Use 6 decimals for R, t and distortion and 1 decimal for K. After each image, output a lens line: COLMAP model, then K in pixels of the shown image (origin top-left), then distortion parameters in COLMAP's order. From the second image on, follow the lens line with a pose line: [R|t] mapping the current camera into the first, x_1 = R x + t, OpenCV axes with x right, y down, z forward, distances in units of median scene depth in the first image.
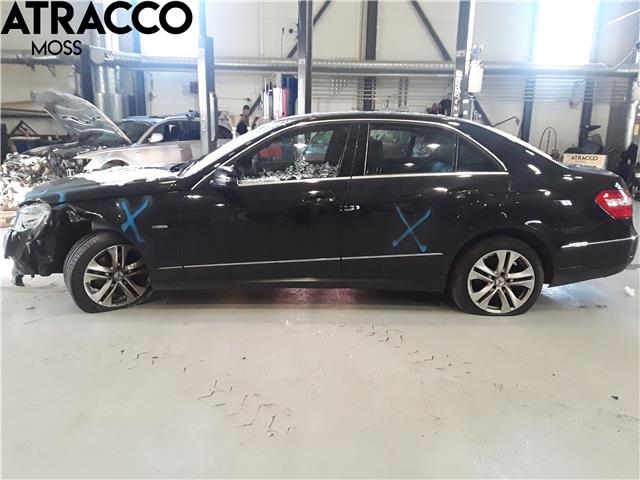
lens RADIAL K [[521.5, 0, 316.0], [0, 521.5, 242.4], [0, 0, 1]] dist [0.071318, -0.043041]
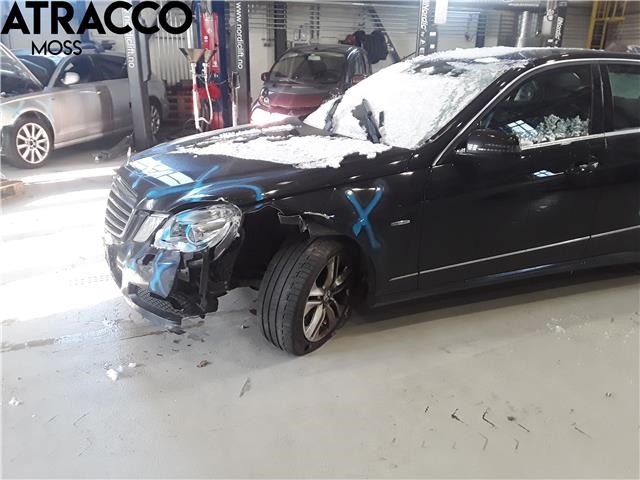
lens RADIAL K [[521.5, 0, 321.3], [0, 521.5, 237.6], [0, 0, 1]] dist [0.071318, -0.043041]
pose [[0.937446, -0.117546, 0.327686, -0.255398], [0.079888, 0.988789, 0.126151, -0.043297], [-0.338841, -0.092081, 0.936327, 0.154104]]
